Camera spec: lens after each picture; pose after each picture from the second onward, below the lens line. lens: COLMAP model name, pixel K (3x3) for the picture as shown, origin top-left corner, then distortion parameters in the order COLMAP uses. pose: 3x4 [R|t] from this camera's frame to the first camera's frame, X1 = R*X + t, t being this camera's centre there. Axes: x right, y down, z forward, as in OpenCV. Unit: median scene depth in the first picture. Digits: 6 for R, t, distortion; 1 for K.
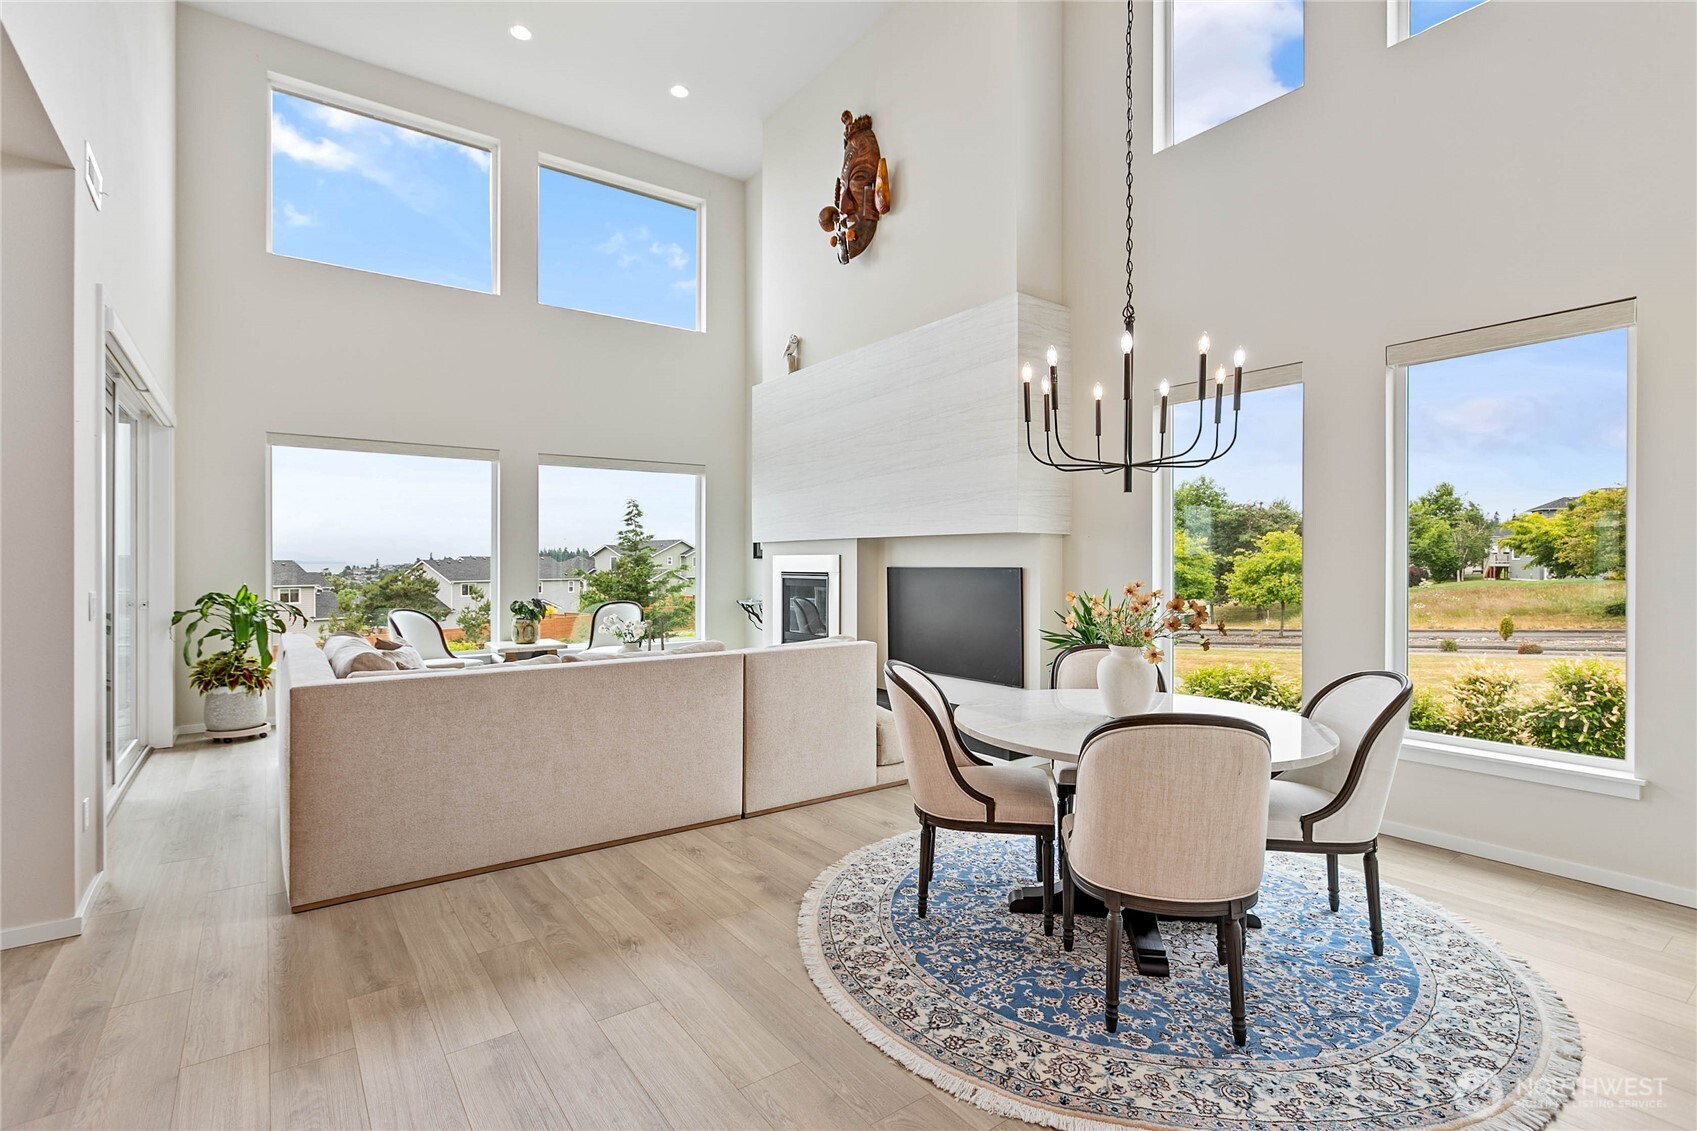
lens RADIAL K [[810.1, 0, 850.9], [0, 810.1, 563.4], [0, 0, 1]] dist [0.004291, 0.001276]
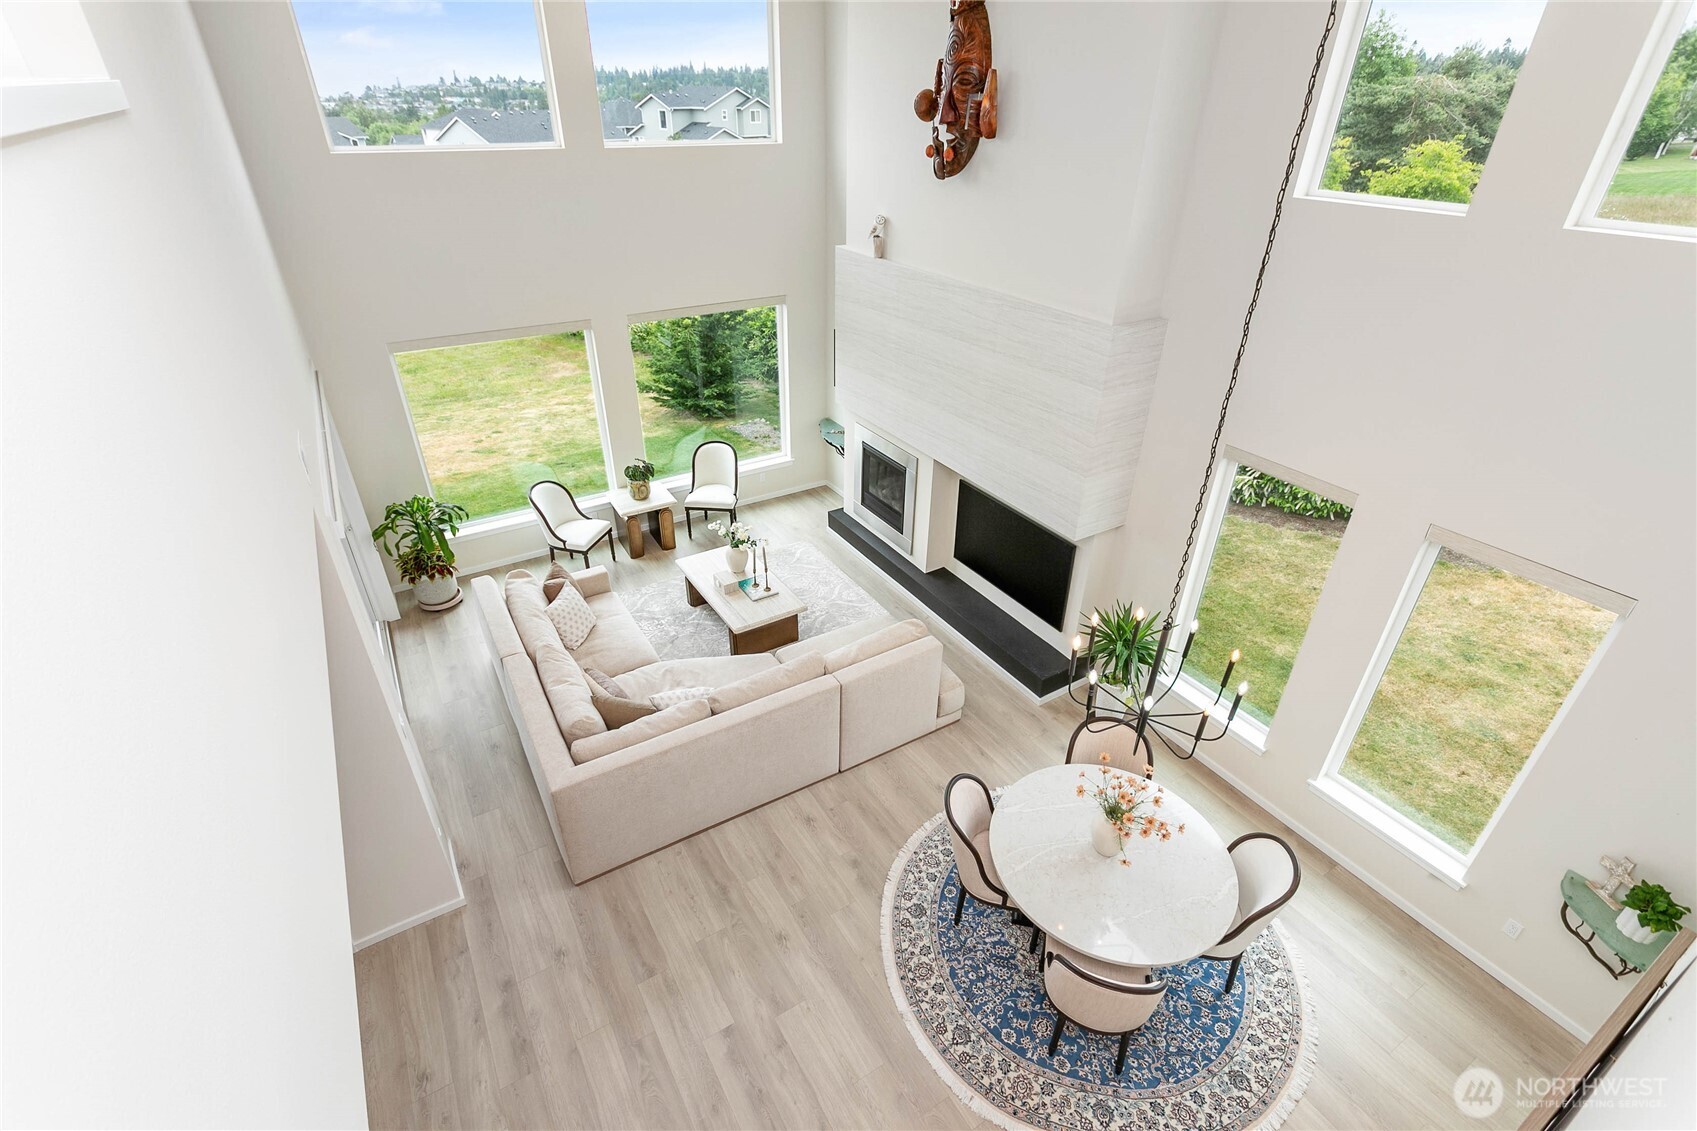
lens RADIAL K [[810.1, 0, 851.9], [0, 810.1, 572.4], [0, 0, 1]] dist [0.004291, 0.001276]
pose [[0.996618, 0.053624, -0.062262, -0.064666], [-0.013963, 0.857209, 0.514779, -1.122888], [0.080976, -0.512168, 0.855059, -0.050942]]
